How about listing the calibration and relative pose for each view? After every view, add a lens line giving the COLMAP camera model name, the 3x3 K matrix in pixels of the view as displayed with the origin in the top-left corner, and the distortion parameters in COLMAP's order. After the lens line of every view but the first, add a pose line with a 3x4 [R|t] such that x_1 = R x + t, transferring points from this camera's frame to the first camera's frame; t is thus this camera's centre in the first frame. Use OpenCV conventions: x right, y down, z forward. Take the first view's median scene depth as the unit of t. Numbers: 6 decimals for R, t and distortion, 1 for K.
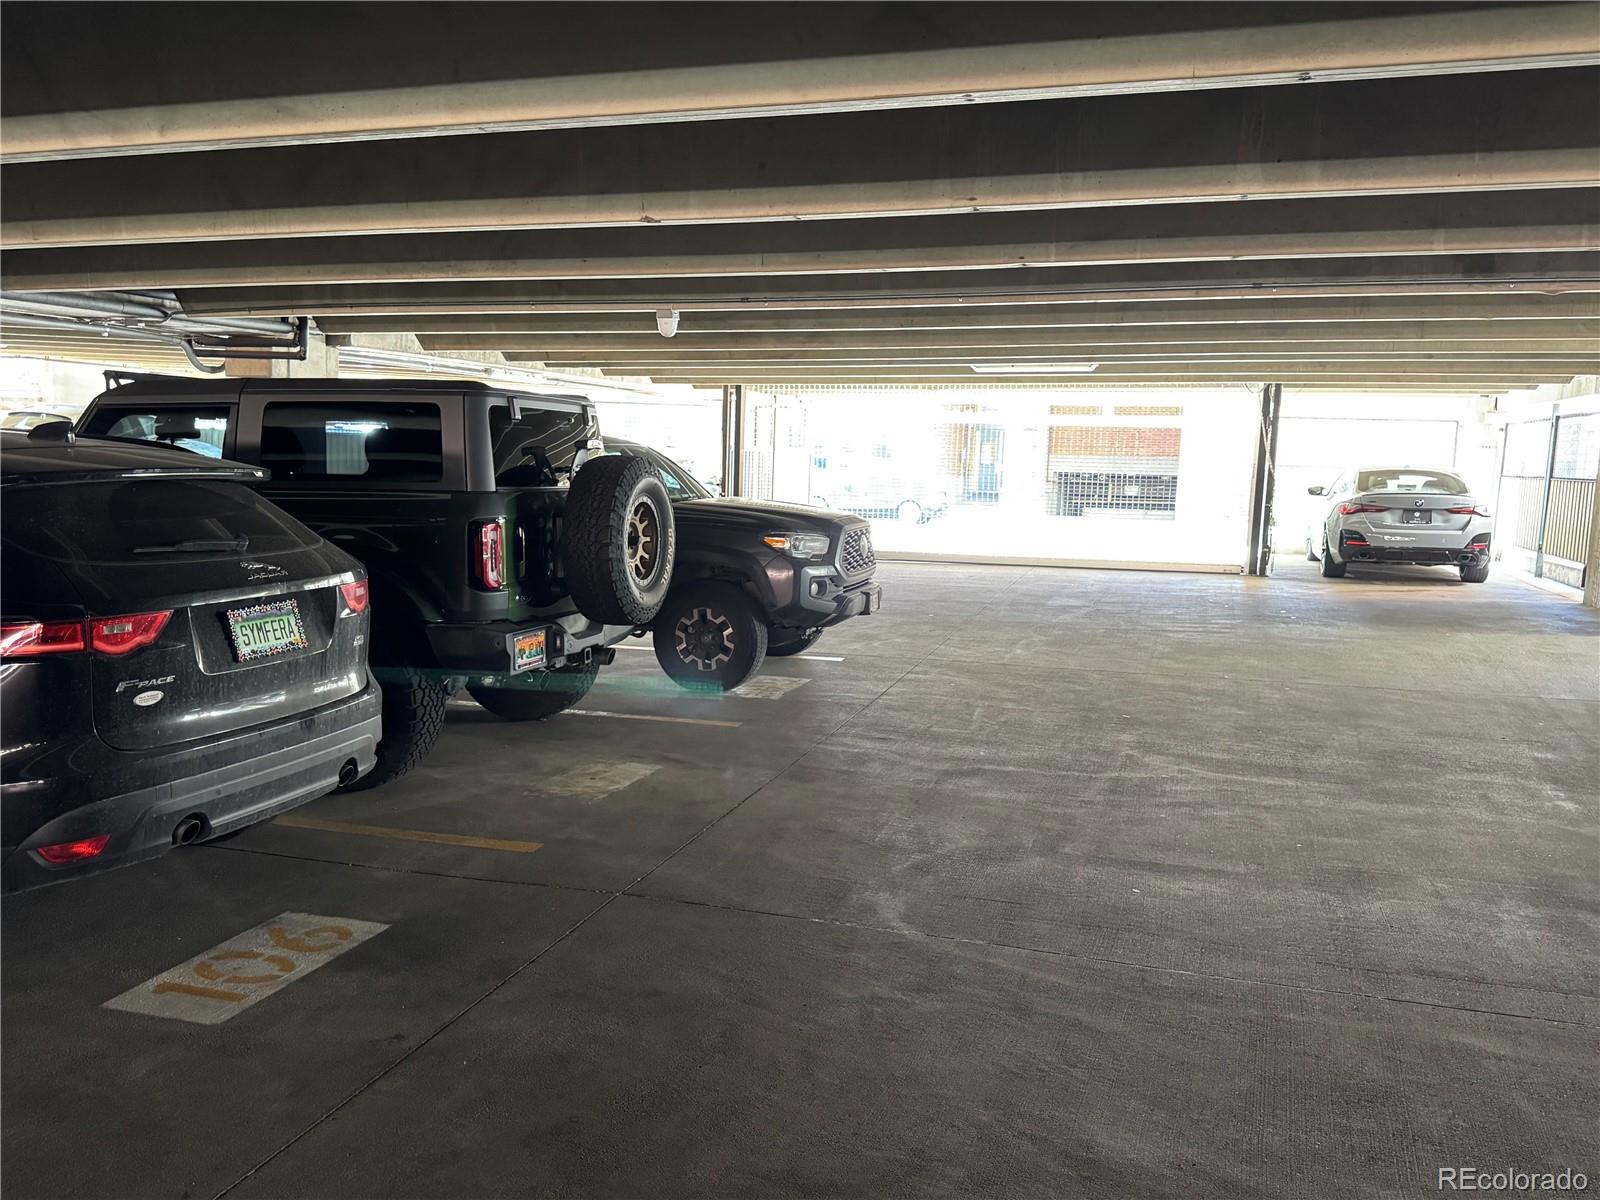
lens RADIAL K [[1304.8, 0, 804.0], [0, 1304.8, 610.9], [0, 0, 1]] dist [0.005448, -0.000668]
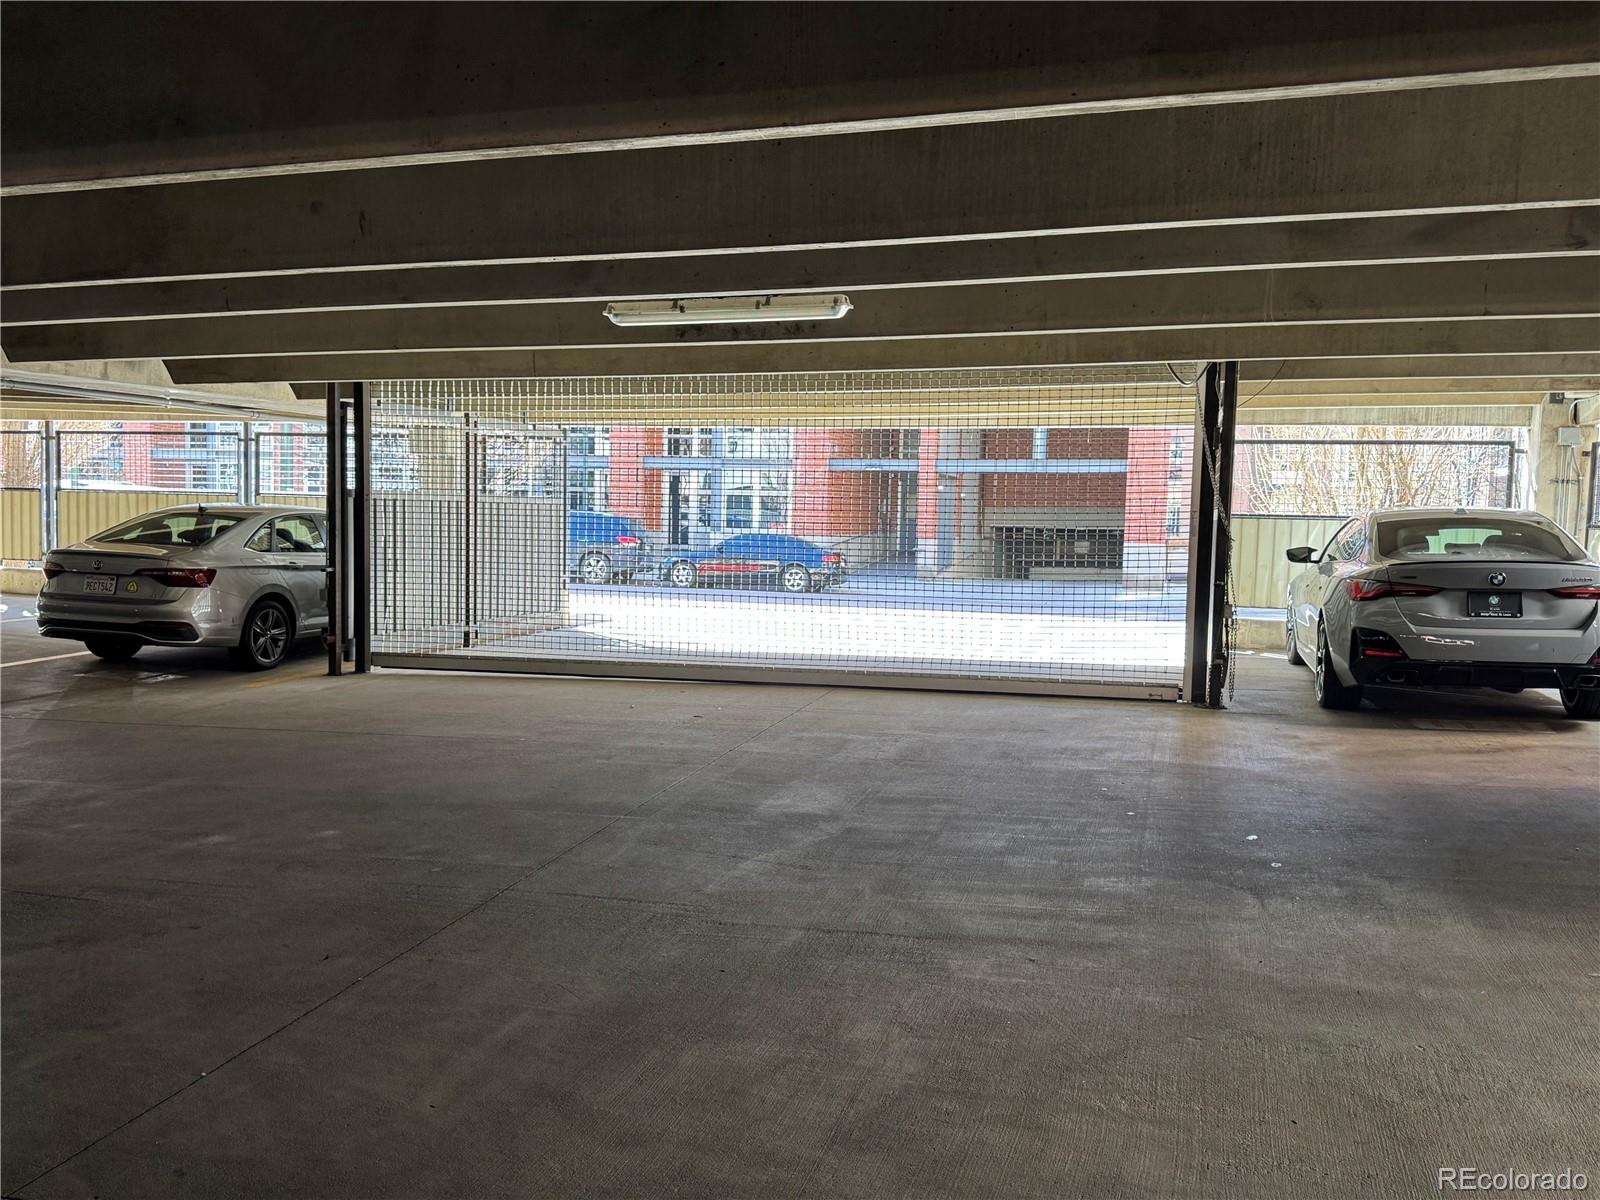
lens RADIAL K [[1304.8, 0, 796.6], [0, 1304.8, 593.5], [0, 0, 1]] dist [0.005448, -0.000668]
pose [[0.999826, -0.013928, 0.012412, 0.166291], [0.014615, 0.998261, -0.057112, -0.047293], [-0.011595, 0.057284, 0.998291, 0.440940]]
